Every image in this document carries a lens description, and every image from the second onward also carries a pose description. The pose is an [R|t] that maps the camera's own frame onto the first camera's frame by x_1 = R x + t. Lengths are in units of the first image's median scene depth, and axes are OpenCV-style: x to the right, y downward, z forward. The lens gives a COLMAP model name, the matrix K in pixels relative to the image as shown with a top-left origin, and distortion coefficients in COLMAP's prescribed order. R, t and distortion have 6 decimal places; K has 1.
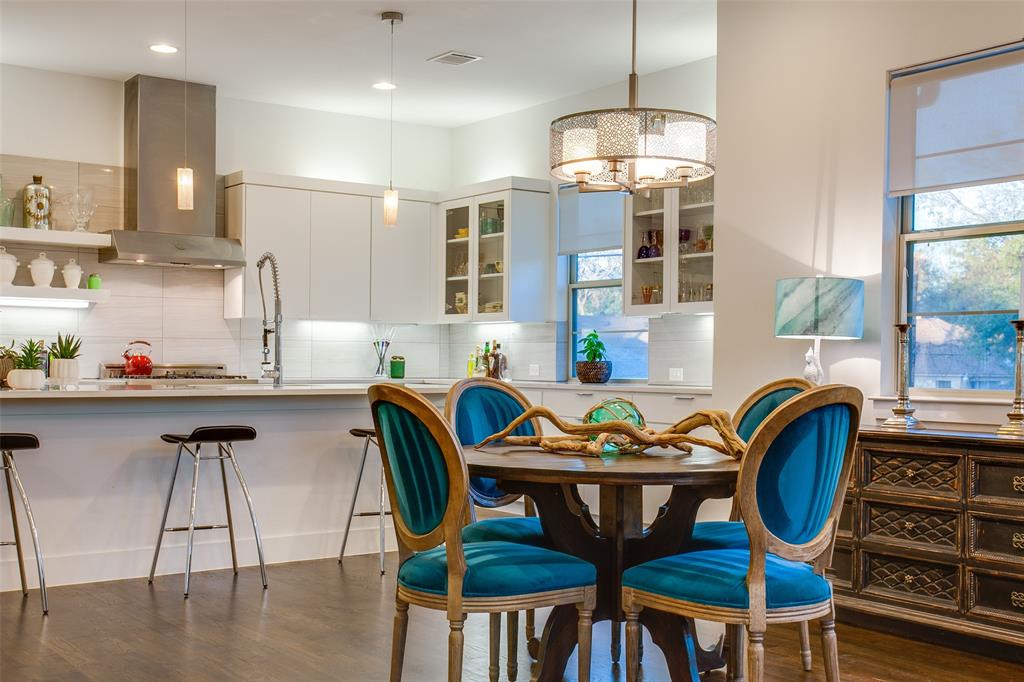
lens RADIAL K [[1192.0, 0, 508.9], [0, 1192.0, 366.5], [0, 0, 1]] dist [0.088390, 0.041205]
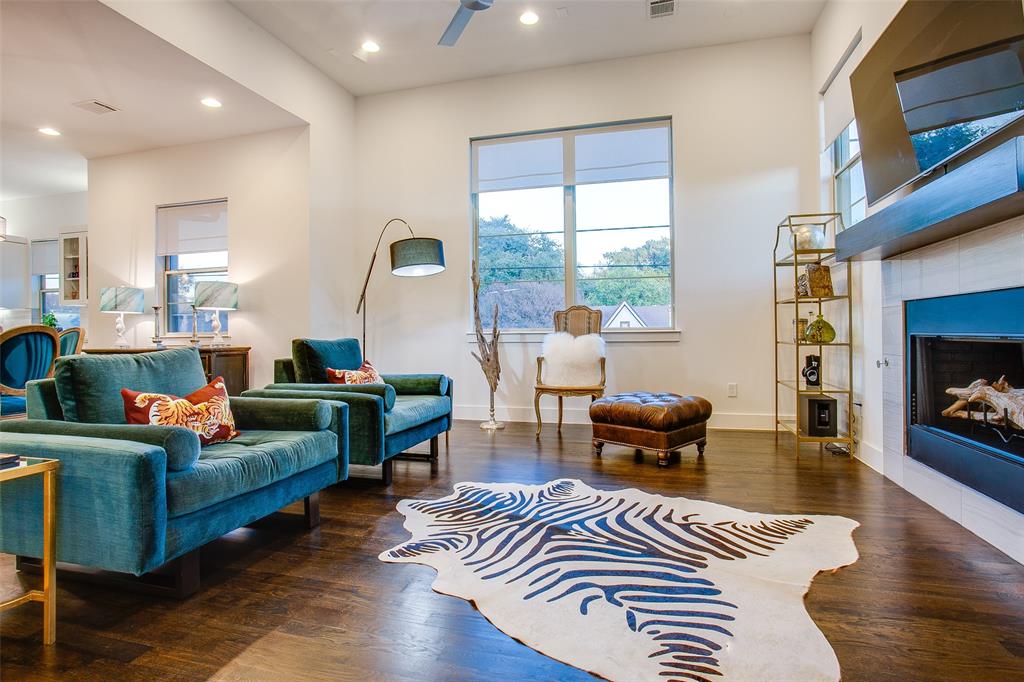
lens RADIAL K [[512.5, 0, 504.2], [0, 512.5, 342.3], [0, 0, 1]] dist [-0.055480, 0.022153]
pose [[0.781823, -0.029931, 0.622782, 0.152214], [0.021244, 0.999546, 0.021369, 0.019813], [-0.623138, -0.003477, 0.782104, -0.165098]]
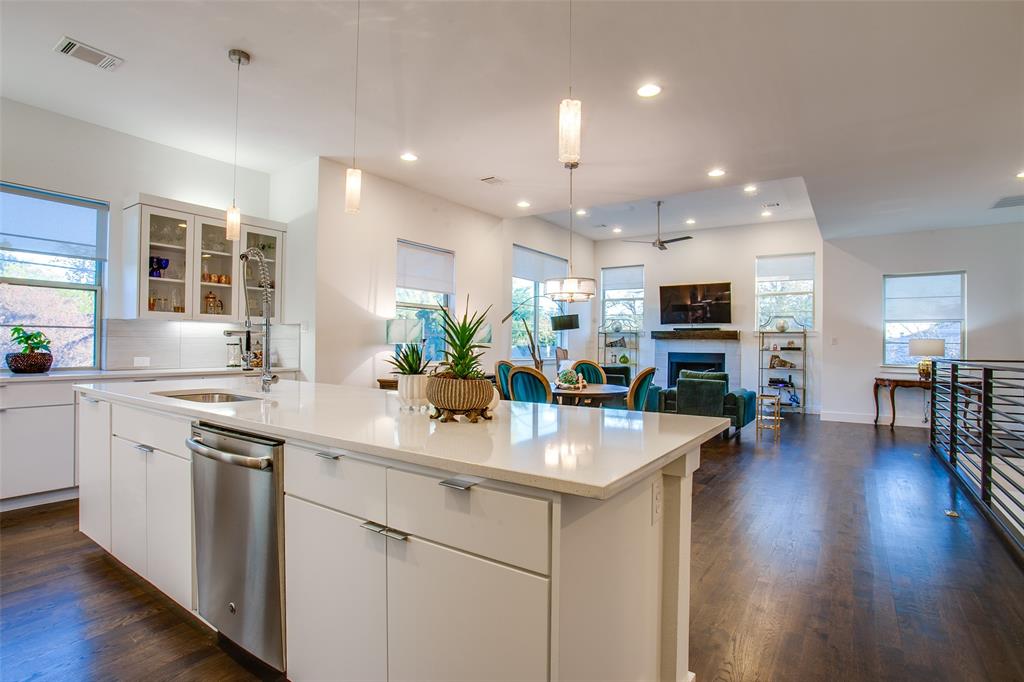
lens RADIAL K [[512.5, 0, 504.2], [0, 512.5, 342.3], [0, 0, 1]] dist [-0.055480, 0.022153]
pose [[-0.326297, -0.007567, 0.945237, -0.517568], [-0.011403, 0.999927, 0.004069, -0.021808], [-0.945199, -0.009450, -0.326359, 0.758715]]
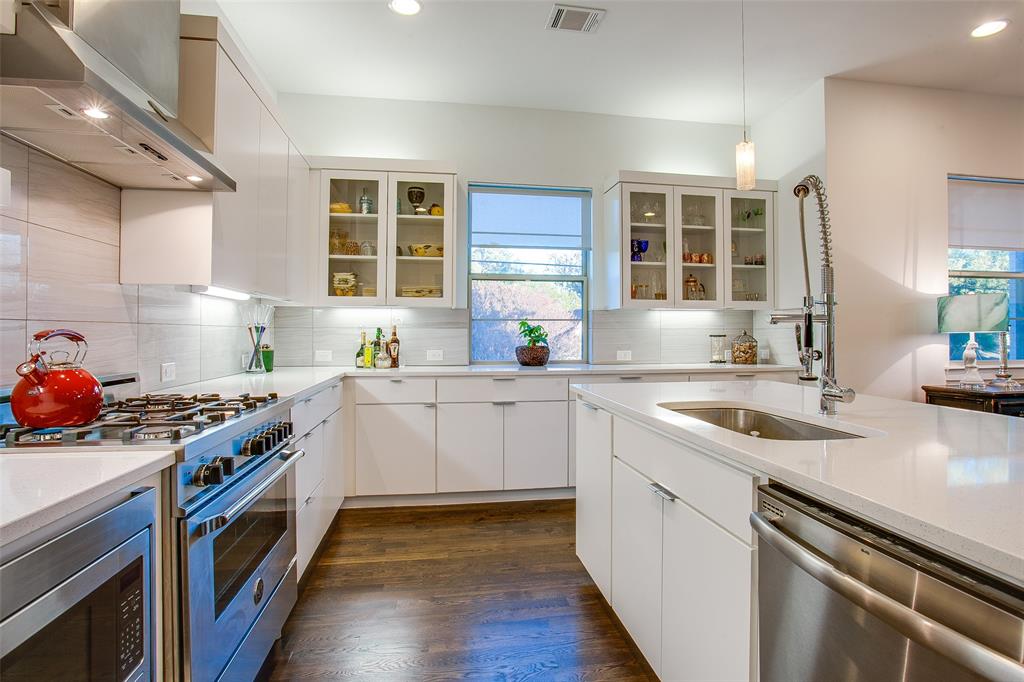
lens RADIAL K [[524.0, 0, 515.9], [0, 524.0, 331.3], [0, 0, 1]] dist [-0.061148, 0.023891]
pose [[0.446430, -0.005429, 0.894802, -0.388725], [0.006609, 0.999974, 0.002770, -0.020414], [-0.894794, 0.004677, 0.446455, 0.817444]]
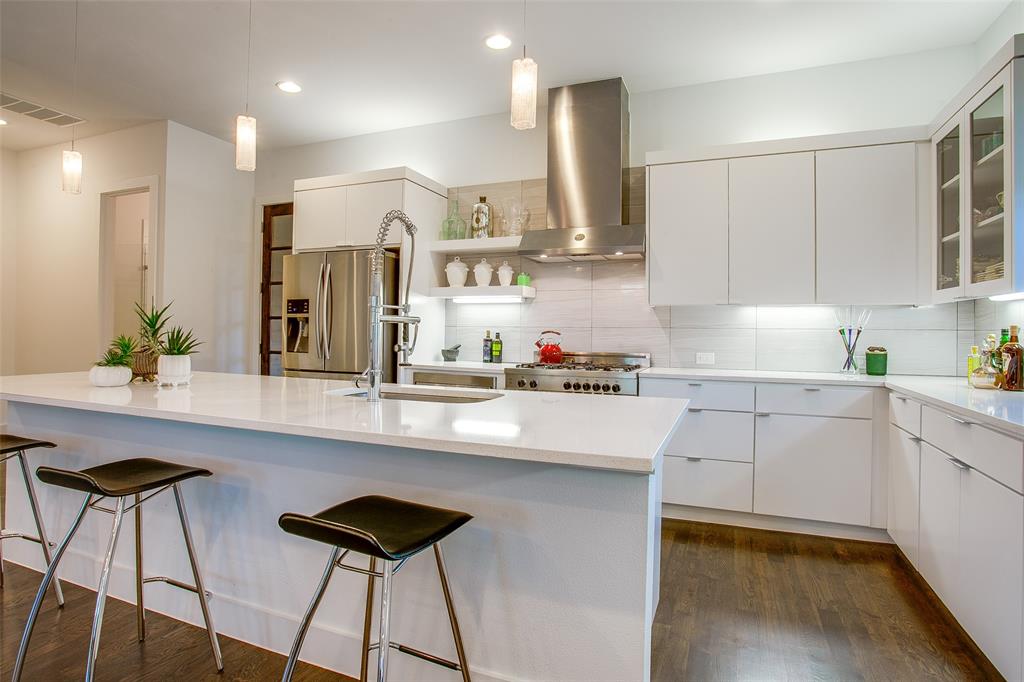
lens RADIAL K [[532.7, 0, 510.8], [0, 532.7, 334.3], [0, 0, 1]] dist [-0.054213, 0.000595]
pose [[0.543671, 0.001746, -0.839297, 0.074327], [-0.008748, 0.999955, -0.003586, -0.016282], [0.839253, 0.009292, 0.543662, 0.721017]]
